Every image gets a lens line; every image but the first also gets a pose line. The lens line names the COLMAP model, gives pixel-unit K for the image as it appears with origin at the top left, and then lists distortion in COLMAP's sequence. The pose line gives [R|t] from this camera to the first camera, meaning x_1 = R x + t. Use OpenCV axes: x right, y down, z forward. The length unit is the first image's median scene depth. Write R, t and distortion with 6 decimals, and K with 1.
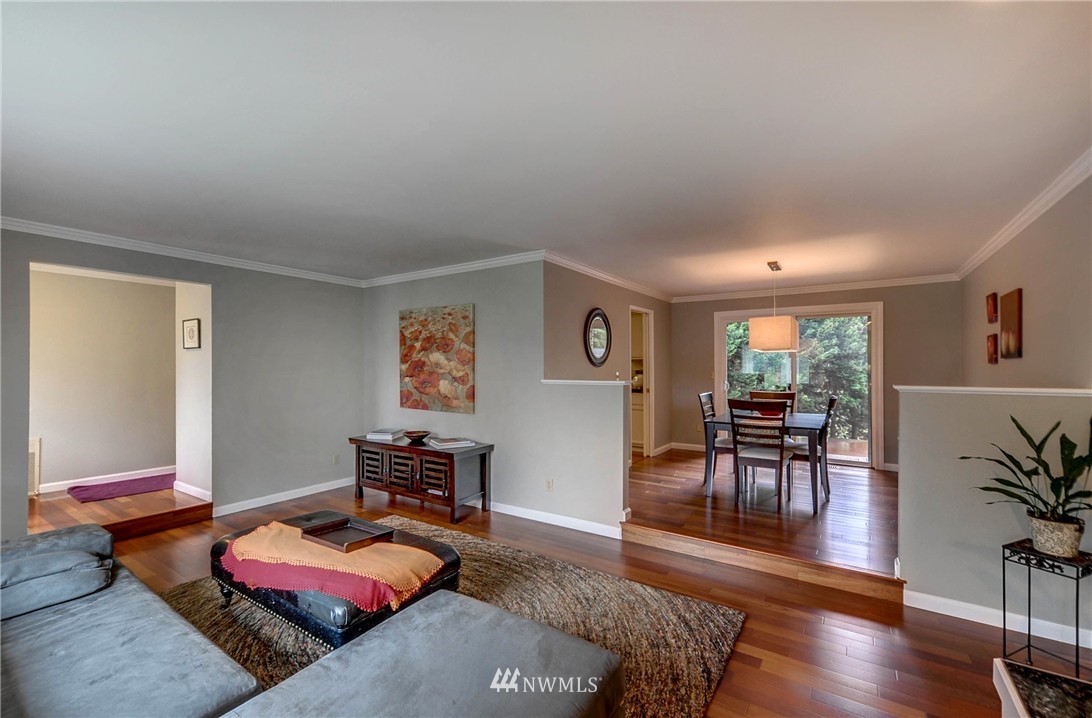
lens RADIAL K [[462.6, 0, 522.4], [0, 462.6, 366.2], [0, 0, 1]] dist [0.018205, 0.000037]
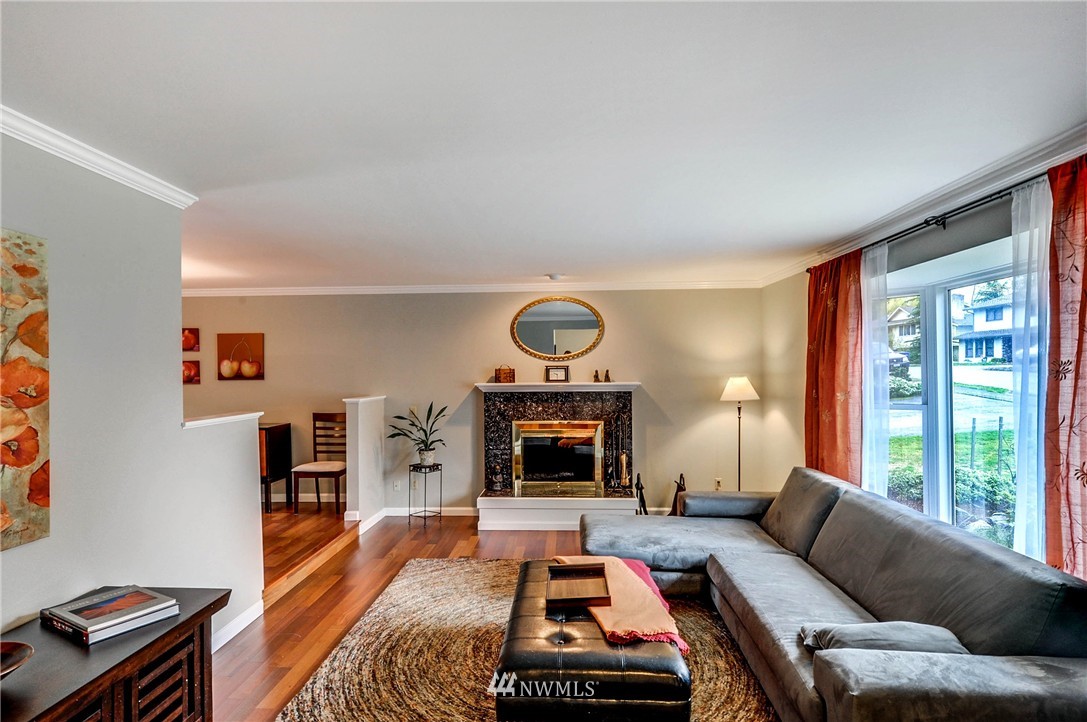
lens RADIAL K [[580.8, 0, 538.8], [0, 580.8, 371.5], [0, 0, 1]] dist [-0.000766, -0.000862]
pose [[-0.534794, 0.005023, 0.844968, -0.683509], [0.006178, 0.999979, -0.002034, -0.024892], [-0.844960, 0.004132, -0.534813, 0.883323]]
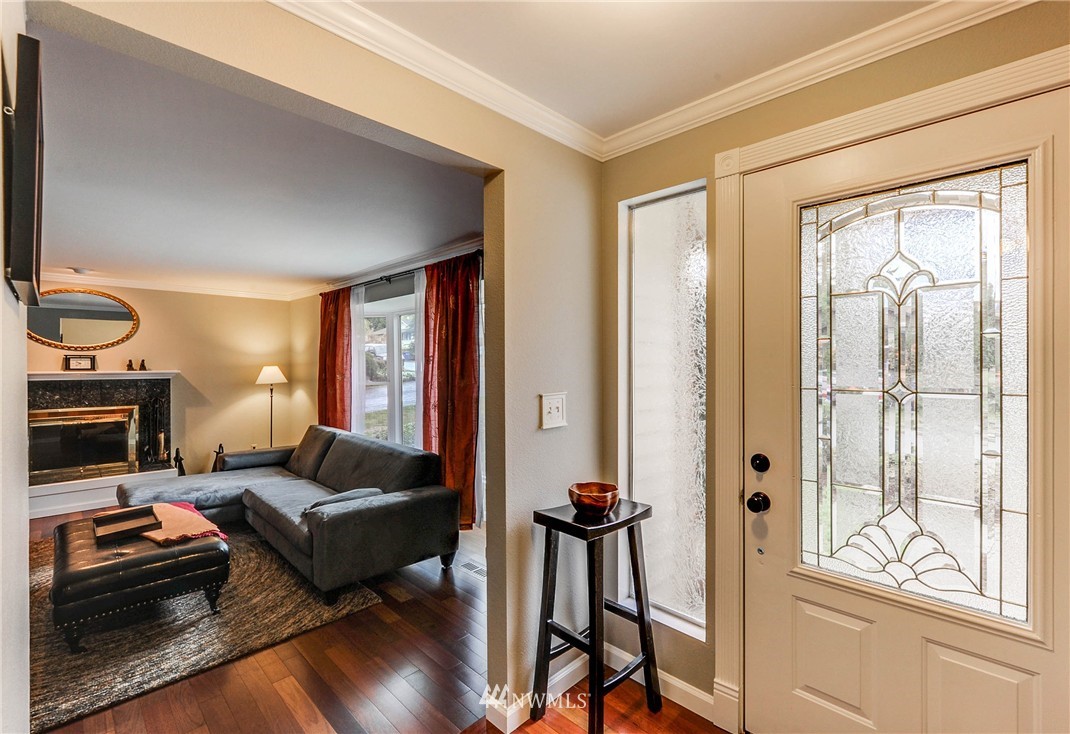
lens RADIAL K [[473.6, 0, 542.9], [0, 473.6, 365.2], [0, 0, 1]] dist [0.000687, -0.000046]
pose [[-0.986390, 0.002803, 0.164399, -0.844526], [0.002908, 0.999996, 0.000397, -0.014465], [-0.164397, 0.000869, -0.986394, 1.058170]]
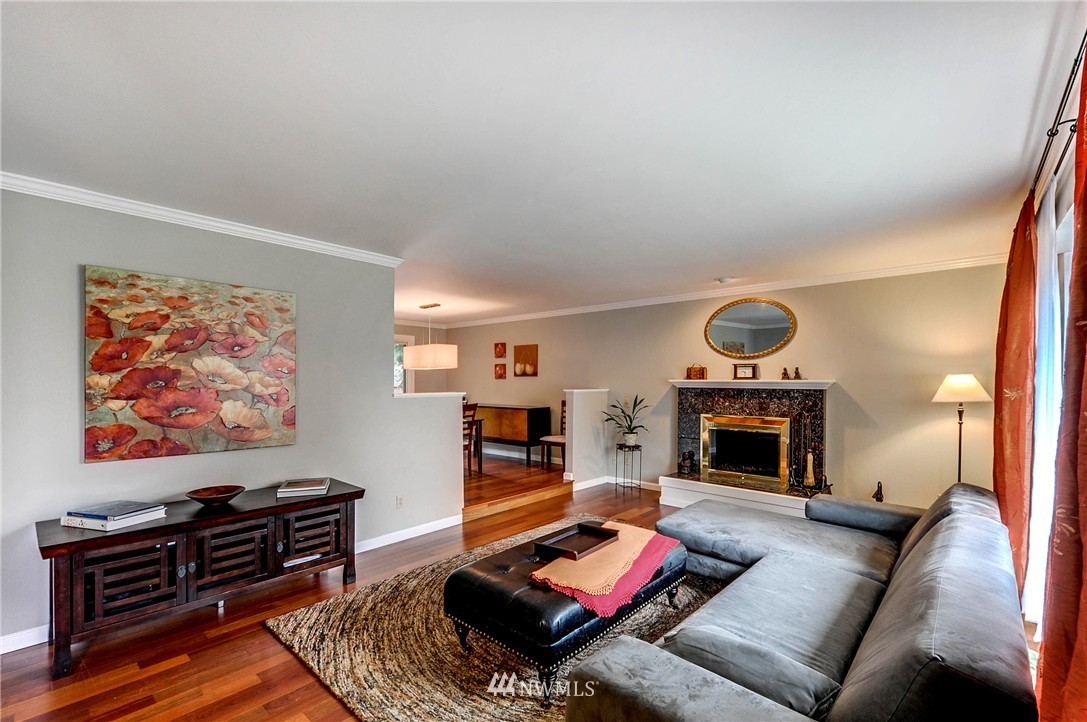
lens RADIAL K [[471.1, 0, 545.0], [0, 471.1, 380.1], [0, 0, 1]] dist [0.000234, 0.000027]
pose [[0.115891, 0.001466, 0.993261, -0.768468], [-0.004166, 0.999991, -0.000990, 0.000588], [-0.993253, -0.004023, 0.115896, 0.505807]]
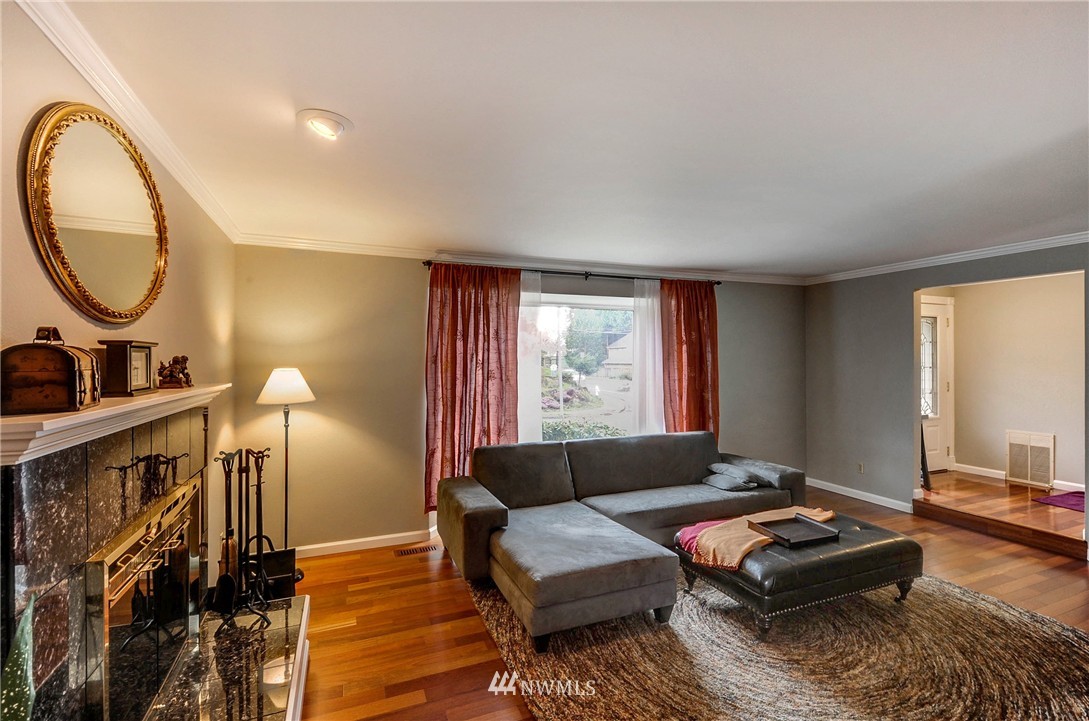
lens RADIAL K [[492.9, 0, 536.3], [0, 492.9, 360.2], [0, 0, 1]] dist [-0.000700, 0.000199]
pose [[-0.544327, 0.006593, -0.838848, 0.503102], [0.004880, 0.999977, 0.004693, -0.027425], [0.838859, -0.001539, -0.544346, 0.598857]]
